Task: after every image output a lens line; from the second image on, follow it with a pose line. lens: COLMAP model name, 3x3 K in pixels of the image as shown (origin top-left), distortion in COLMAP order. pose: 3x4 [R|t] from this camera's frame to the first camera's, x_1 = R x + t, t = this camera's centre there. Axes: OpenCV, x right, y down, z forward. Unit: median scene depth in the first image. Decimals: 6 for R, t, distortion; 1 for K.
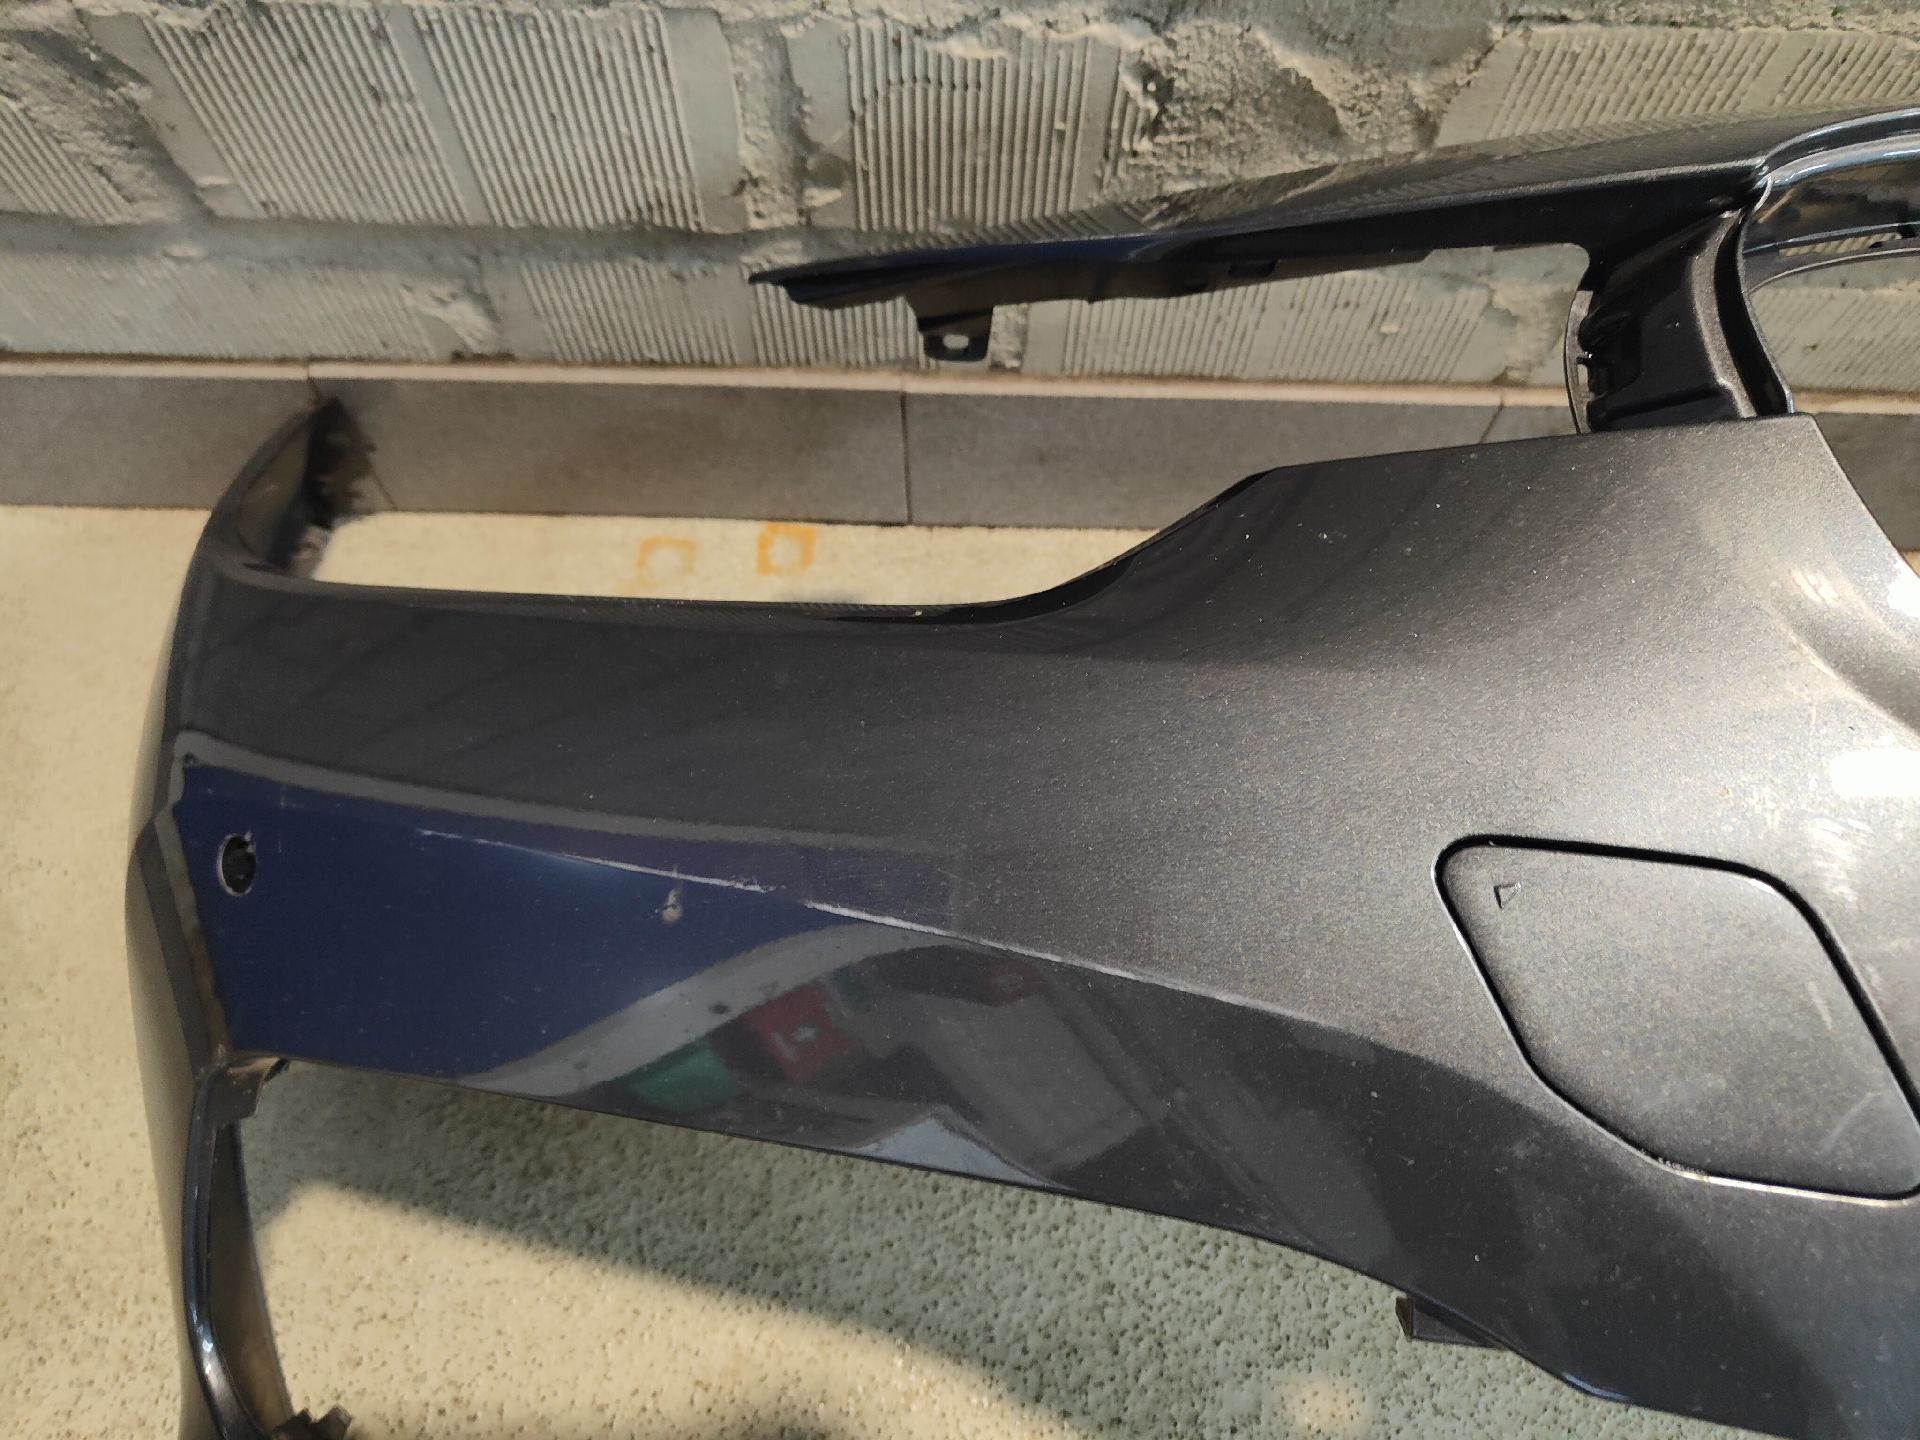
lens RADIAL K [[1362.8, 0, 959.2], [0, 1362.8, 742.1], [0, 0, 1]] dist [-0.016165, 0.015212]
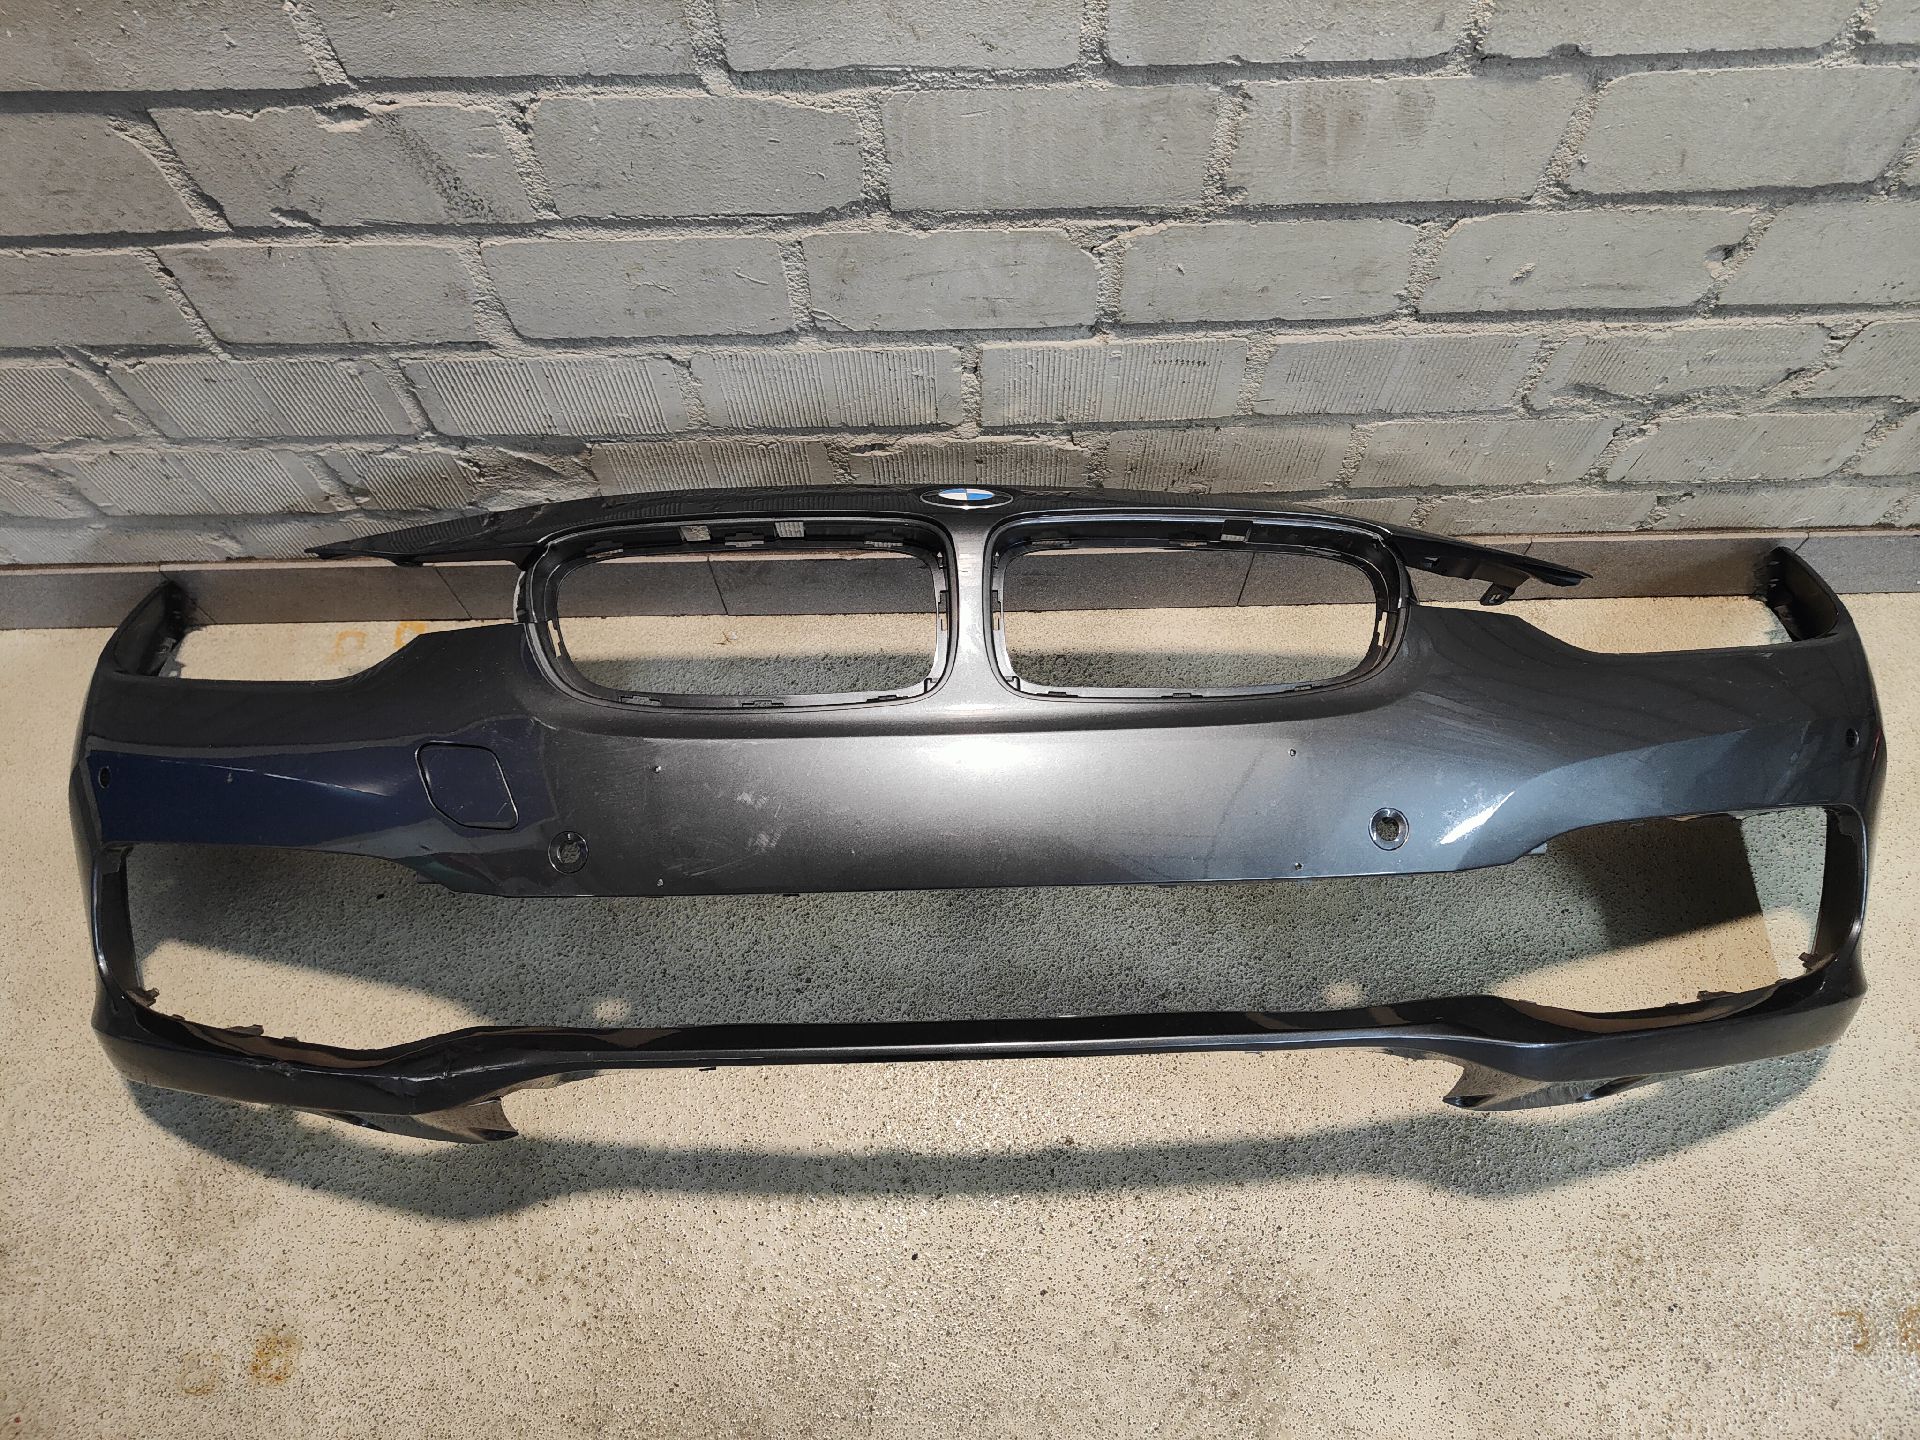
lens RADIAL K [[1333.7, 0, 973.1], [0, 1333.7, 692.8], [0, 0, 1]] dist [0.001514, 0.002709]
pose [[0.999061, -0.042531, 0.008202, 0.868346], [0.042782, 0.998531, -0.033243, 0.057170], [-0.006776, 0.033563, 0.999414, -1.241729]]
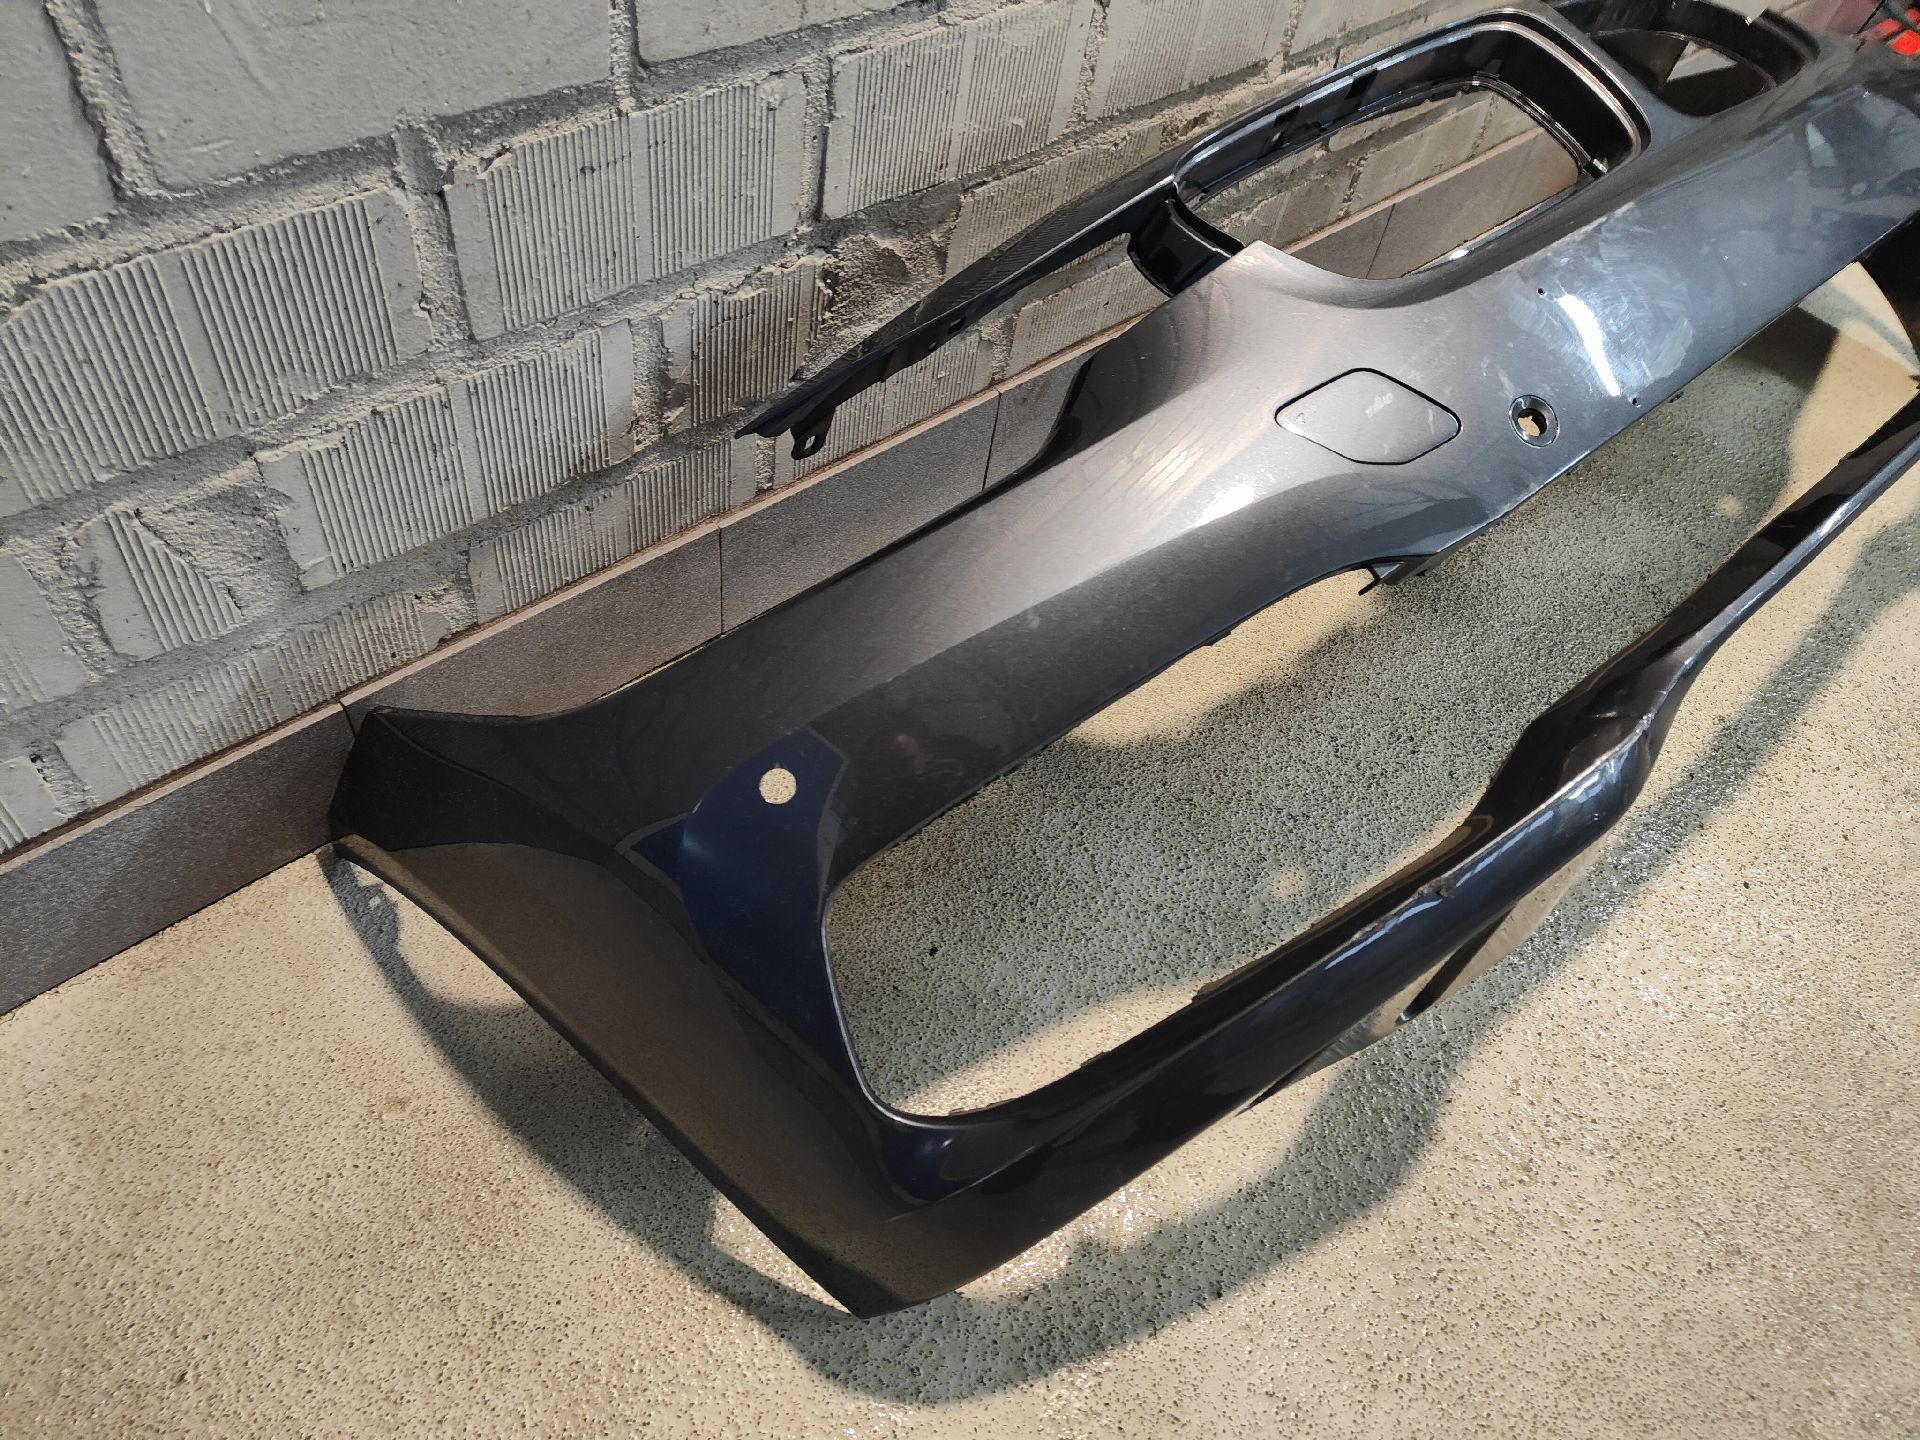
lens RADIAL K [[1333.7, 0, 946.7], [0, 1333.7, 720.2], [0, 0, 1]] dist [0.001514, 0.002709]
pose [[0.724729, -0.480980, 0.493383, -0.765527], [0.575474, 0.816320, -0.049513, 0.153022], [-0.378943, 0.319812, 0.868402, -0.364988]]
